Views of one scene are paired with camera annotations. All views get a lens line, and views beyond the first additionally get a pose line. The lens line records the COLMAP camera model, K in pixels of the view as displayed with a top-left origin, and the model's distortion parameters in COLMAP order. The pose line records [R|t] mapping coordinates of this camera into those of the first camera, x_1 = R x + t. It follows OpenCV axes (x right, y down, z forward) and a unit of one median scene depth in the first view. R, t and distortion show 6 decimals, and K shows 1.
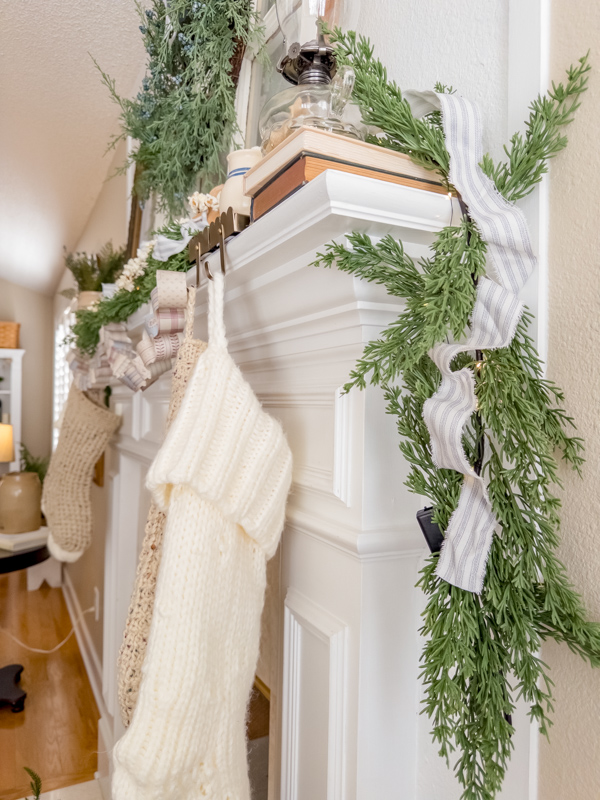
lens RADIAL K [[580.3, 0, 300.0], [0, 580.3, 400.0], [0, 0, 1]] dist [0.008076, -0.011107]
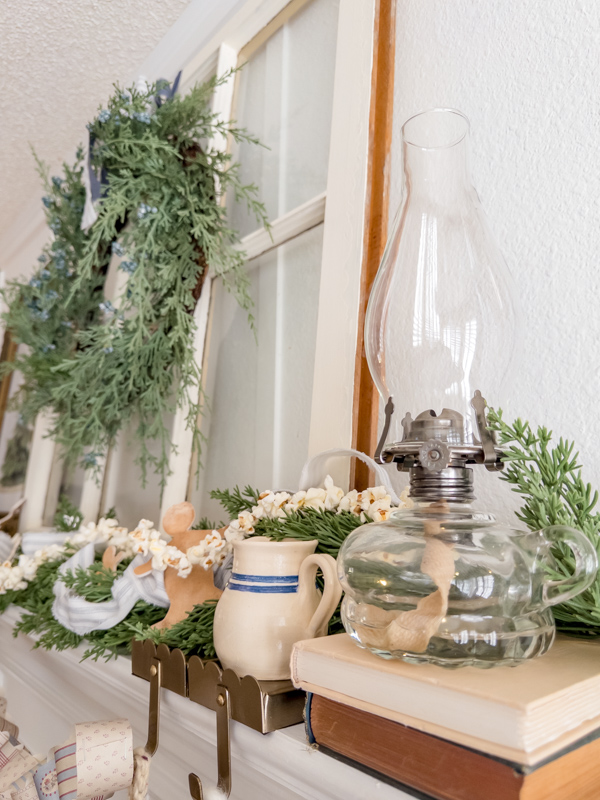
lens RADIAL K [[580.3, 0, 300.0], [0, 580.3, 400.0], [0, 0, 1]] dist [0.008076, -0.011107]
pose [[0.972342, 0.044841, 0.229219, -0.145582], [-0.006917, 0.986495, -0.163645, -0.341328], [-0.233461, 0.157533, 0.959520, 0.326155]]
